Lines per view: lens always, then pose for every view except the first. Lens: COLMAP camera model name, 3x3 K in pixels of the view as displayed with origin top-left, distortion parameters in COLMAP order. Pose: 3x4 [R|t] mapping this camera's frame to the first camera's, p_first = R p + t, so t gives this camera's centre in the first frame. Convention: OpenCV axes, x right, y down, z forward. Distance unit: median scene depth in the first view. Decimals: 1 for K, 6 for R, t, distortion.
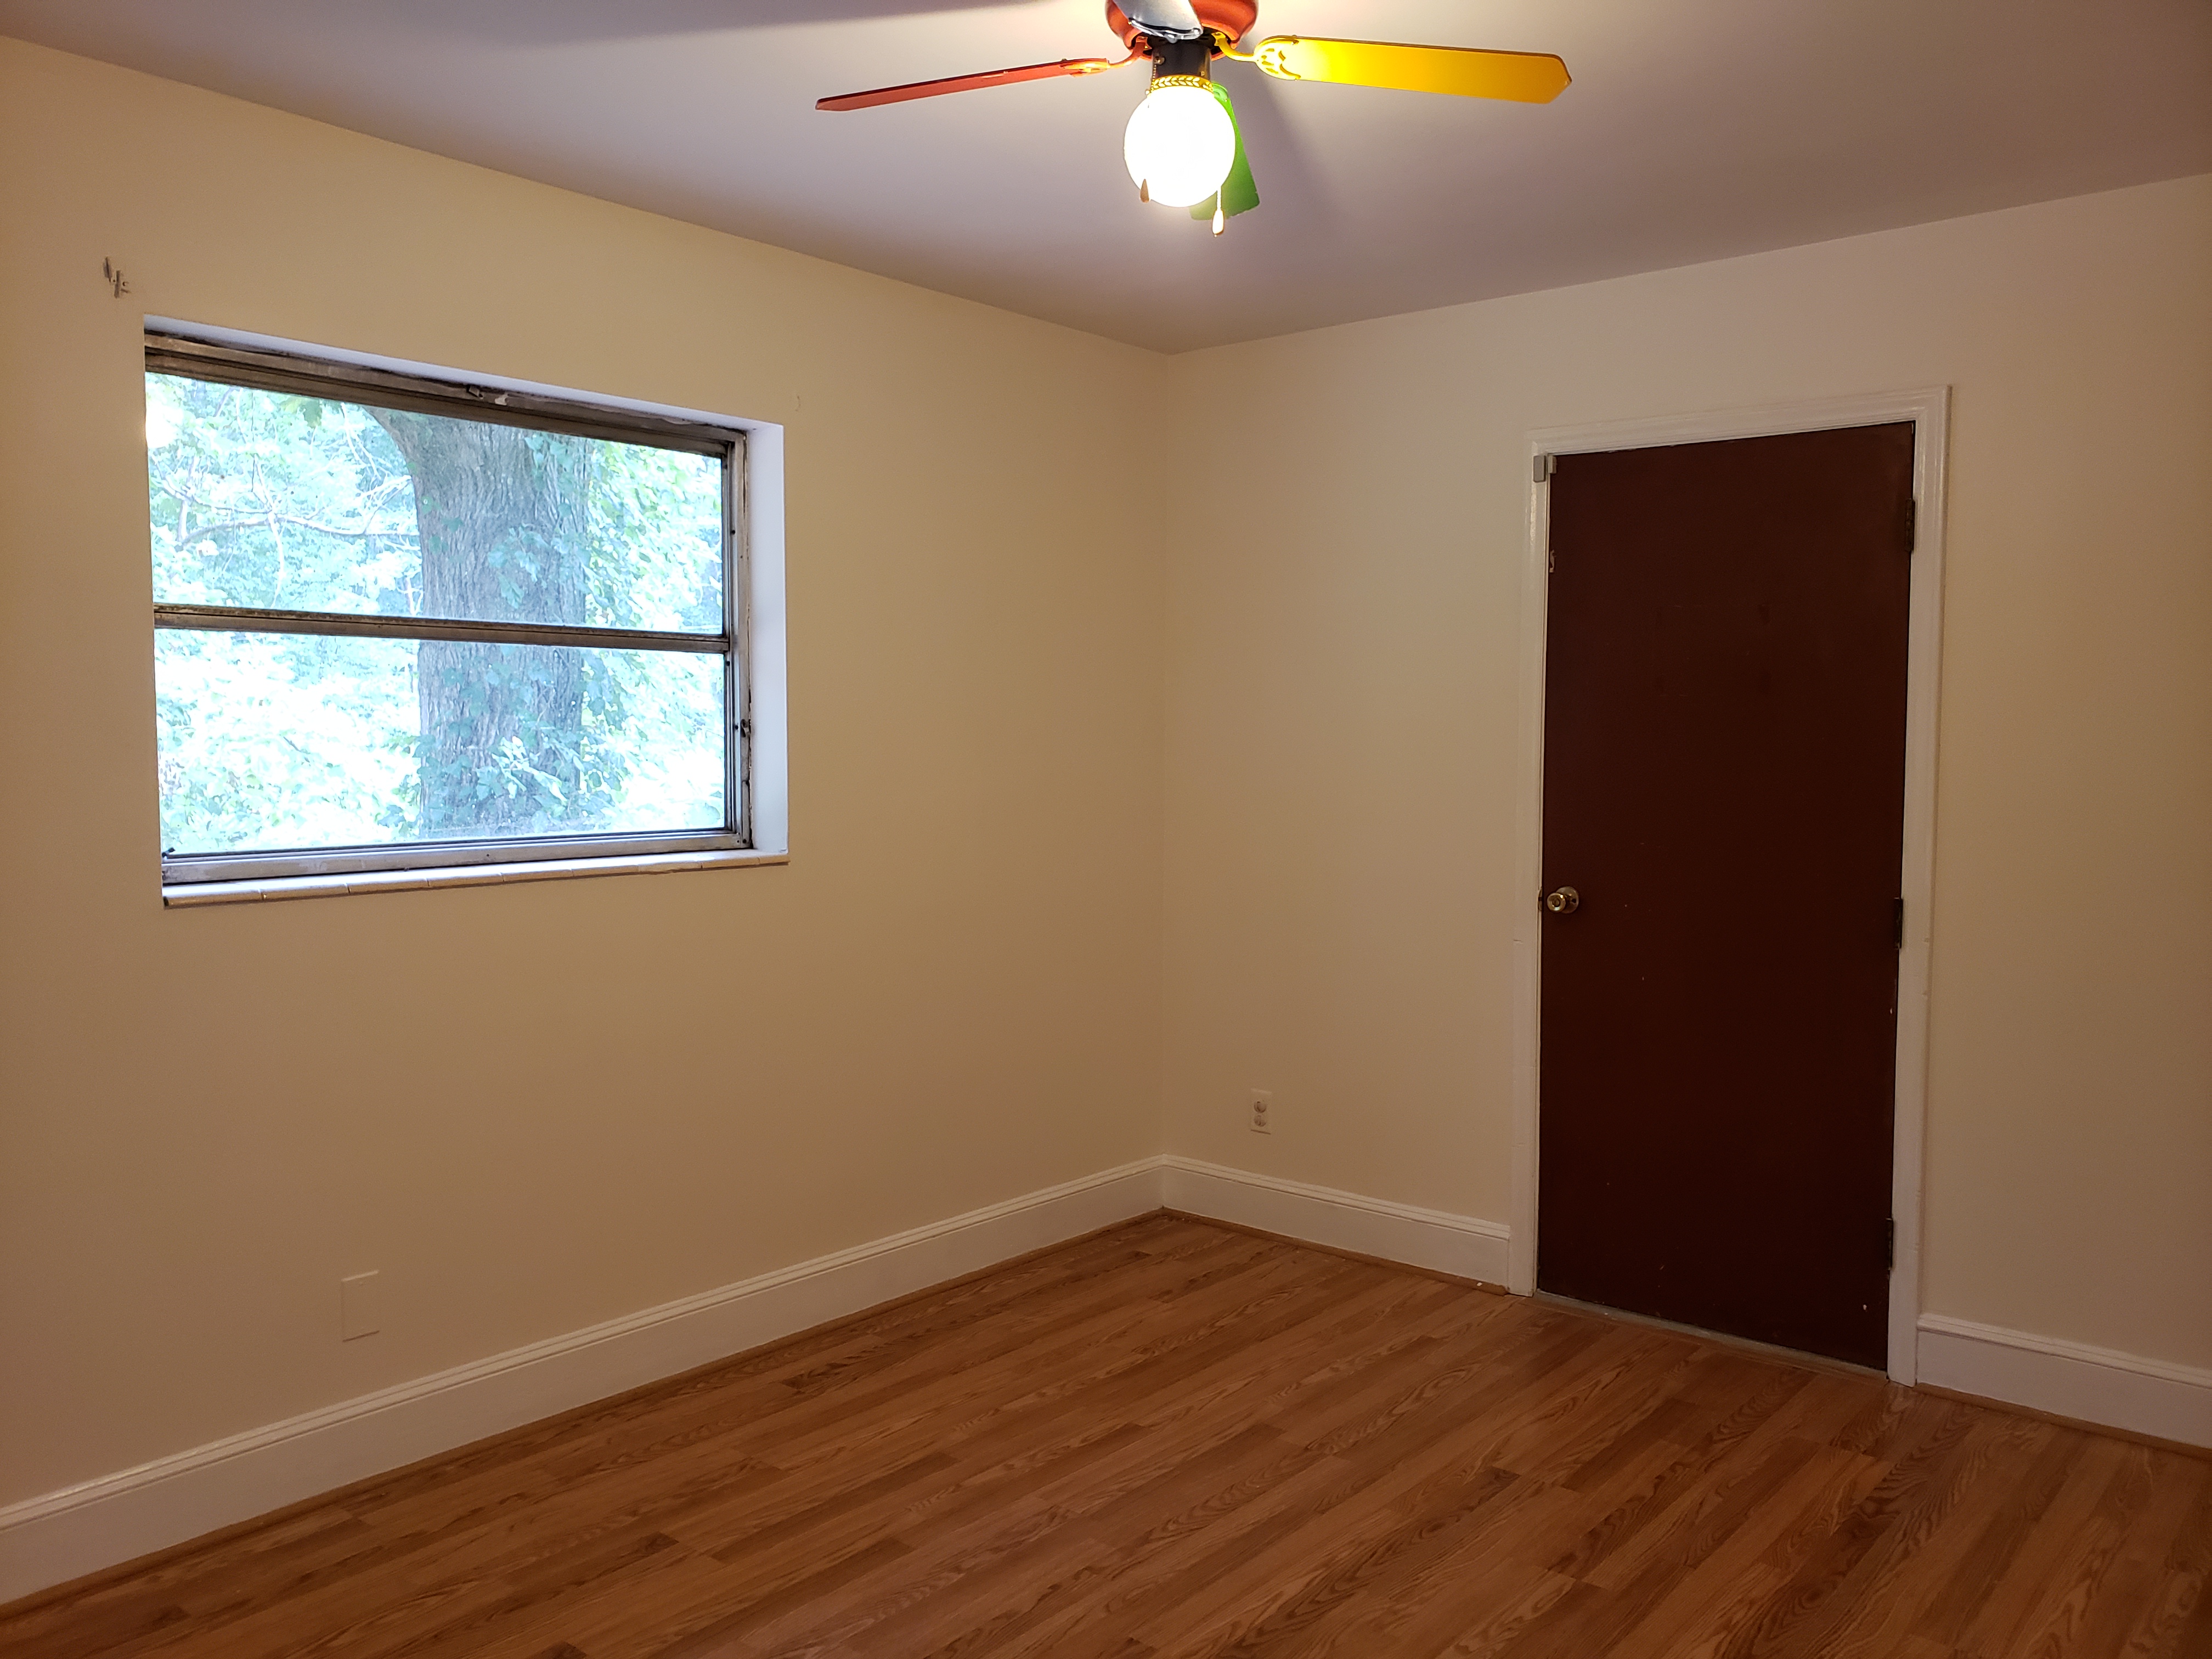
lens RADIAL K [[1713.8, 0, 1110.6], [0, 1713.8, 816.8], [0, 0, 1]] dist [0.008043, 0.000041]
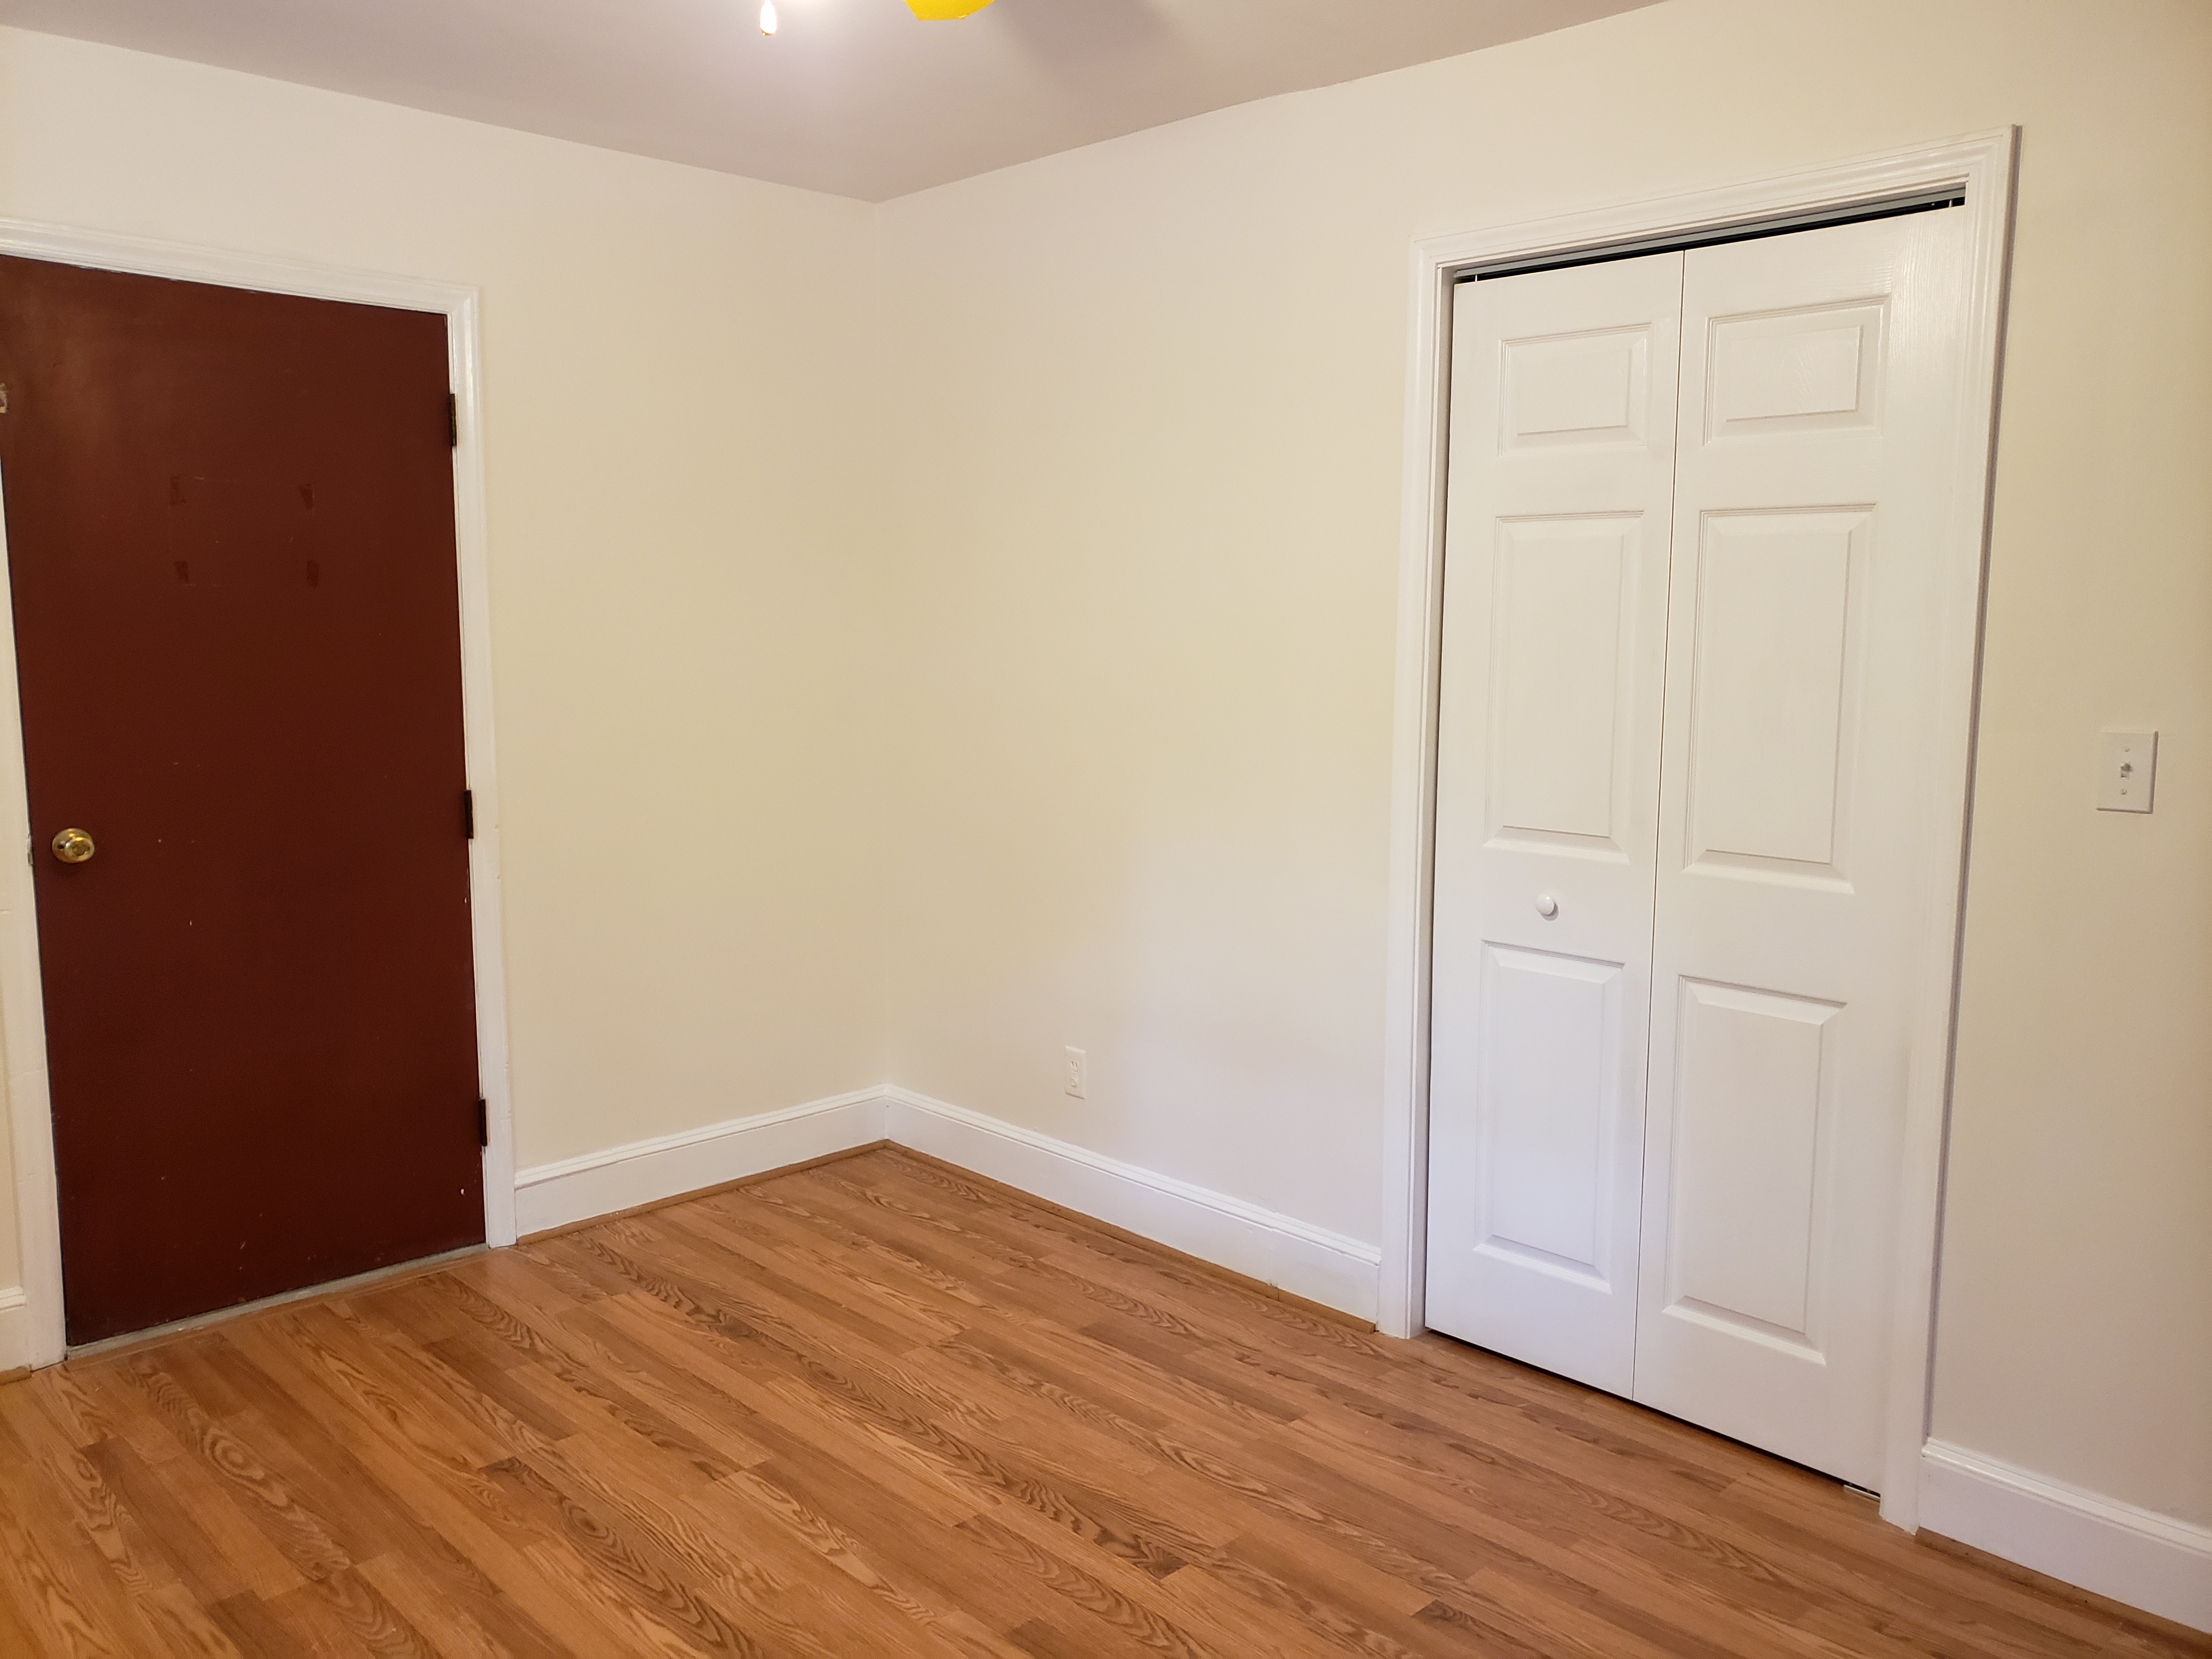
lens RADIAL K [[1713.8, 0, 1098.5], [0, 1713.8, 823.4], [0, 0, 1]] dist [0.008043, 0.000041]
pose [[0.127761, -0.129317, 0.983338, -0.506464], [0.052084, 0.990970, 0.123553, -0.039716], [-0.990436, 0.035431, 0.133343, 0.495755]]
